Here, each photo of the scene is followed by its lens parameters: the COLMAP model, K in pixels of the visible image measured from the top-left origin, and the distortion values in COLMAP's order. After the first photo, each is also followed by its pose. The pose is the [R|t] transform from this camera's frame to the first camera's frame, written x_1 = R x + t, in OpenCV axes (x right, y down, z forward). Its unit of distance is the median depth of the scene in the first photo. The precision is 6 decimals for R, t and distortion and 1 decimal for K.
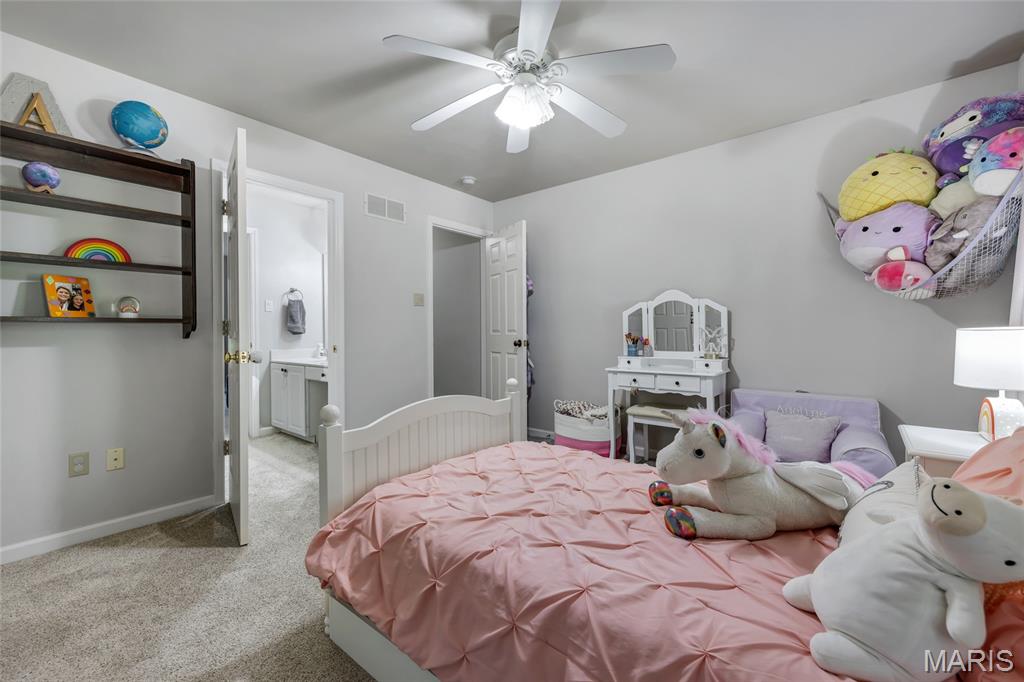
lens RADIAL K [[420.6, 0, 517.6], [0, 420.6, 334.5], [0, 0, 1]] dist [0.002026, -0.000304]
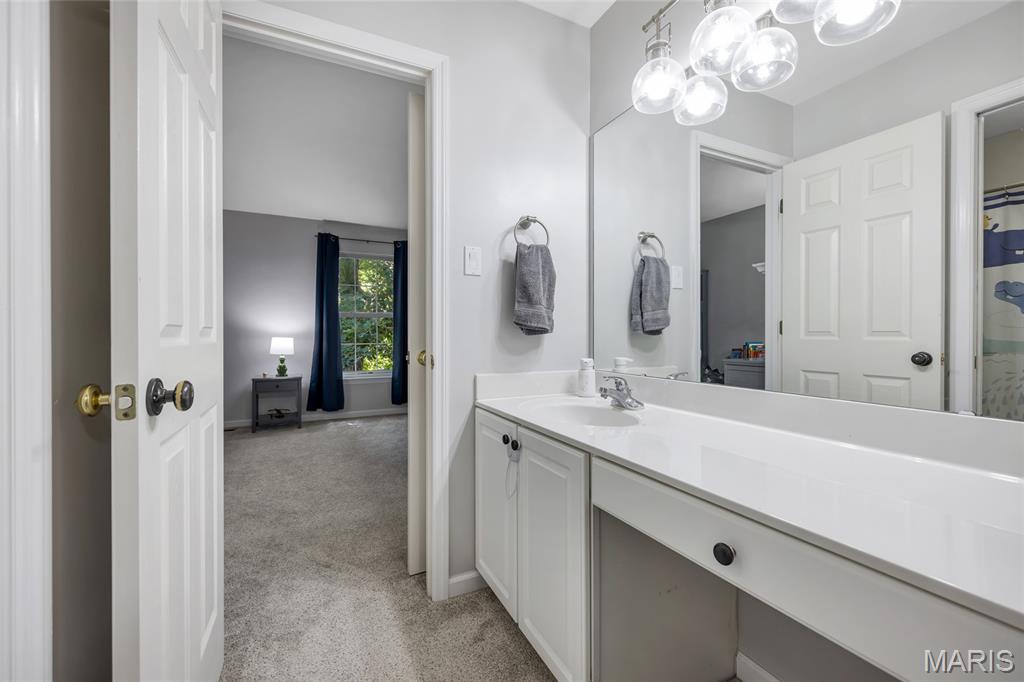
lens RADIAL K [[420.6, 0, 514.6], [0, 420.6, 336.3], [0, 0, 1]] dist [0.002026, -0.000304]
pose [[0.912763, 0.013495, -0.408266, -0.384197], [-0.013686, 0.999903, 0.002453, 0.000844], [0.408260, 0.003348, 0.912860, 0.640762]]
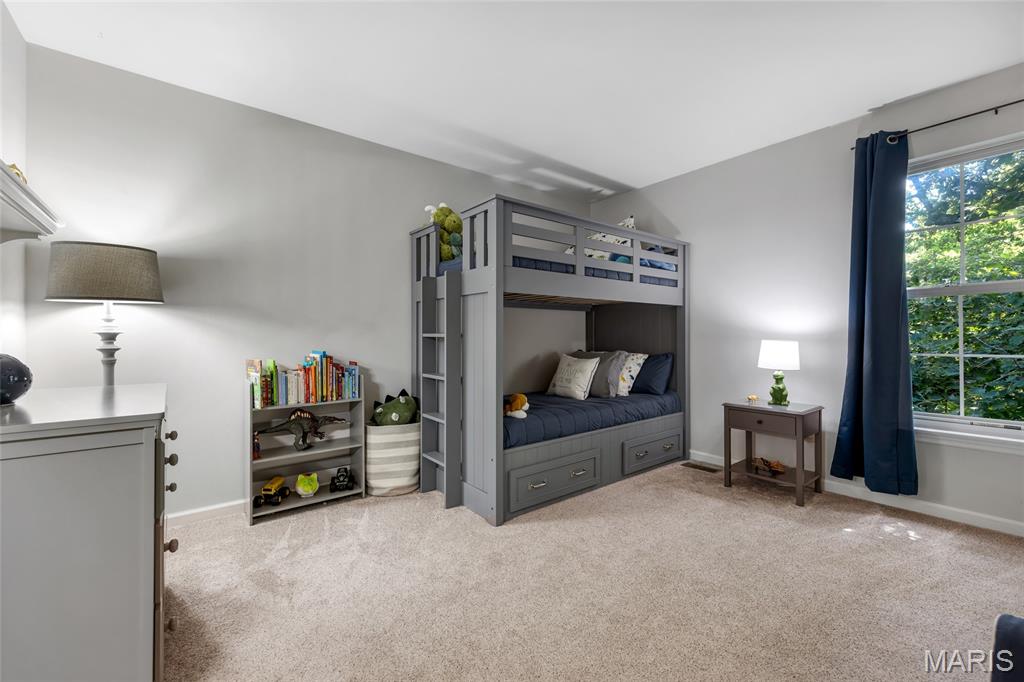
lens RADIAL K [[420.6, 0, 512.5], [0, 420.6, 337.8], [0, 0, 1]] dist [0.002026, -0.000304]
pose [[-0.199781, 0.014189, -0.979738, -0.460070], [0.001923, 0.999899, 0.014089, 0.000801], [0.979839, 0.000930, -0.199788, 0.771442]]
